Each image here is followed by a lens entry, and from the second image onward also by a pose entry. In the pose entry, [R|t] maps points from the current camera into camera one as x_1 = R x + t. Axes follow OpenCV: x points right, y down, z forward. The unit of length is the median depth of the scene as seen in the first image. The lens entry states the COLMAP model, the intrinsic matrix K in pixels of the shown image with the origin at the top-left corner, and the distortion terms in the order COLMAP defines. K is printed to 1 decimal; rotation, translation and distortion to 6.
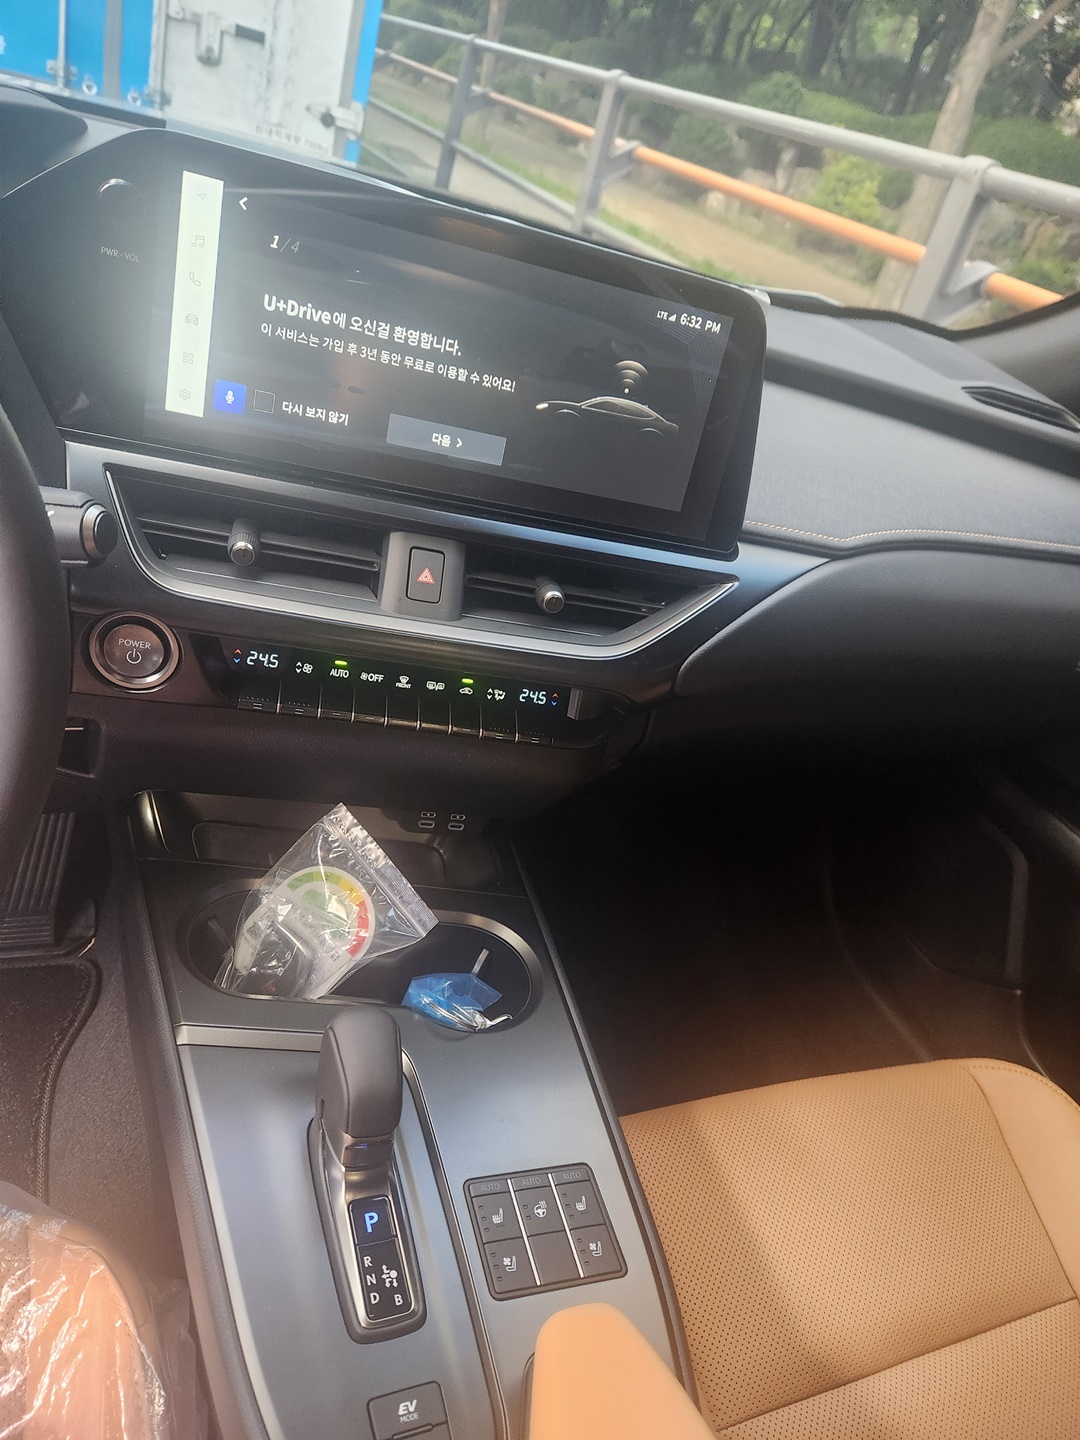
lens RADIAL K [[948.9, 0, 540.0], [0, 948.9, 720.0], [0, 0, 1]] dist [0.063845, -0.060241]
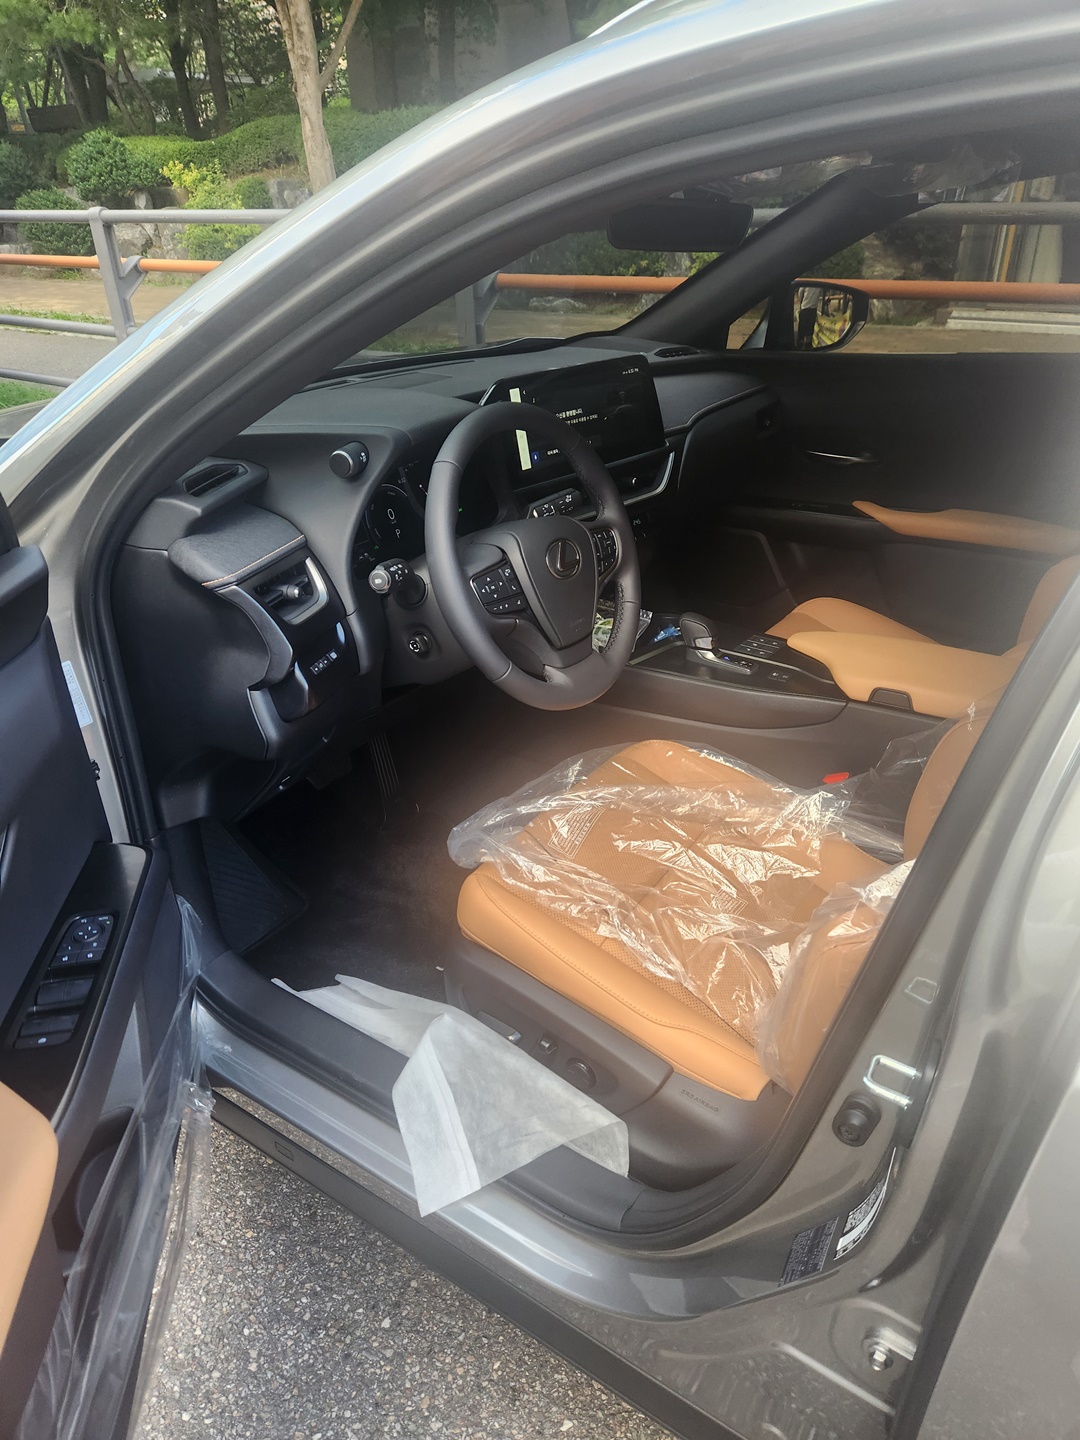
lens RADIAL K [[948.9, 0, 540.0], [0, 948.9, 720.0], [0, 0, 1]] dist [0.063845, -0.060241]
pose [[0.780872, -0.504173, 0.368849, -0.256339], [0.503366, 0.857492, 0.106439, 0.005225], [-0.369948, 0.102551, 0.923375, -0.223817]]
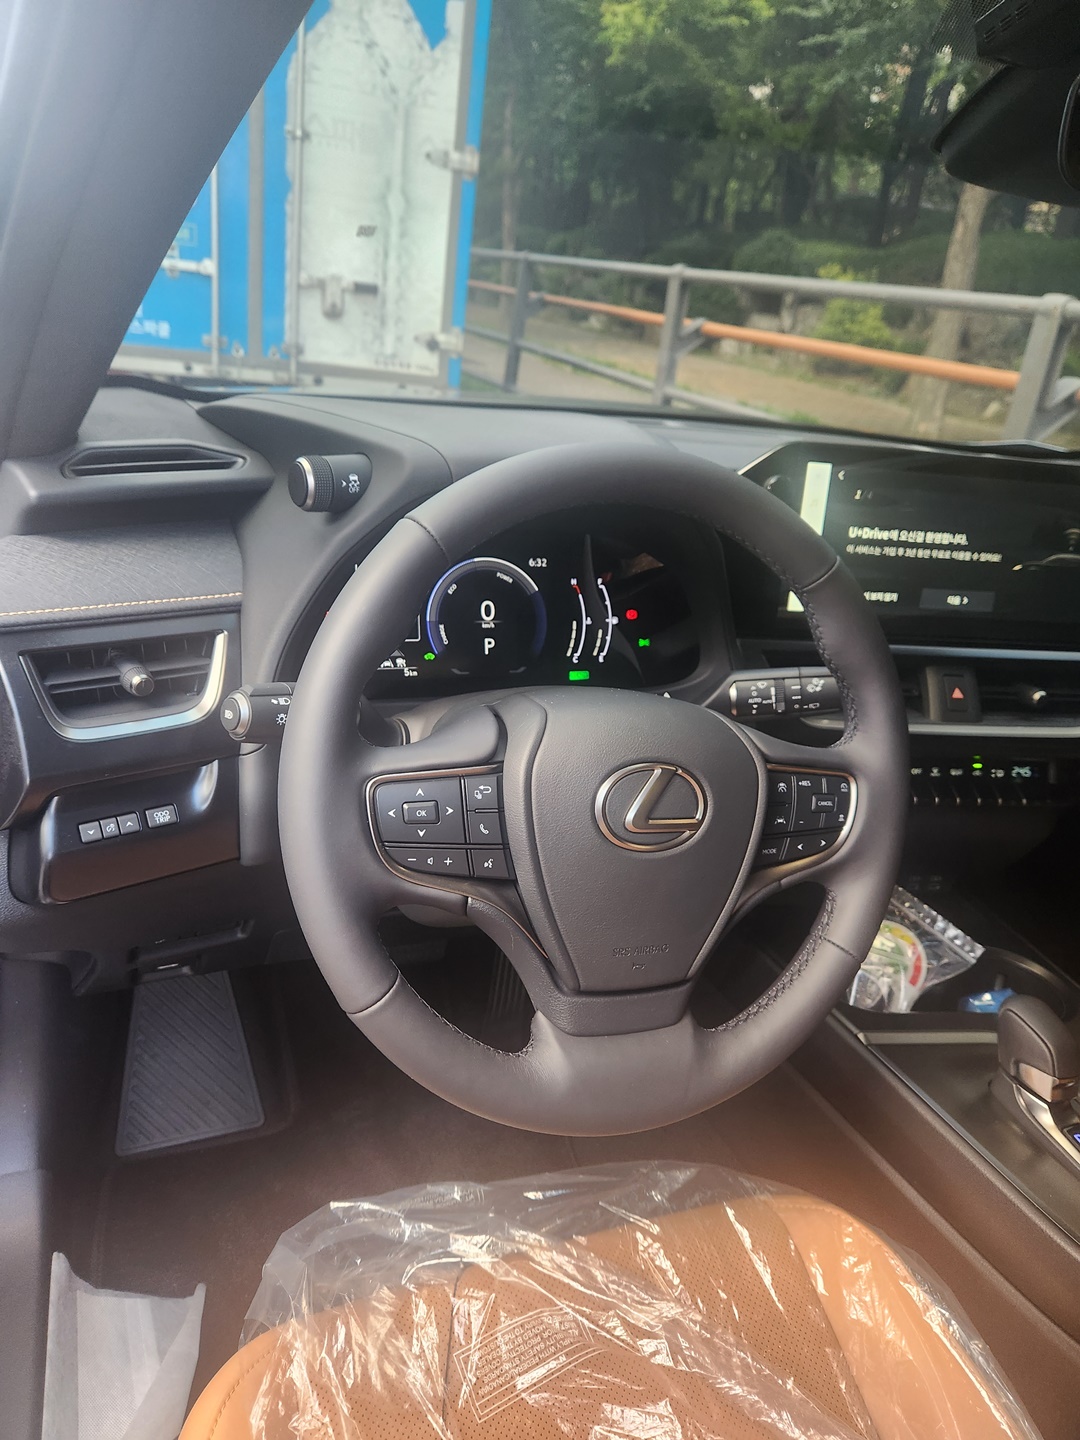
lens RADIAL K [[948.9, 0, 540.0], [0, 948.9, 720.0], [0, 0, 1]] dist [0.063845, -0.060241]
pose [[0.989289, -0.137820, -0.048088, -0.106569], [0.129641, 0.980982, -0.144454, 0.002047], [0.067082, 0.136673, 0.988342, -0.071375]]
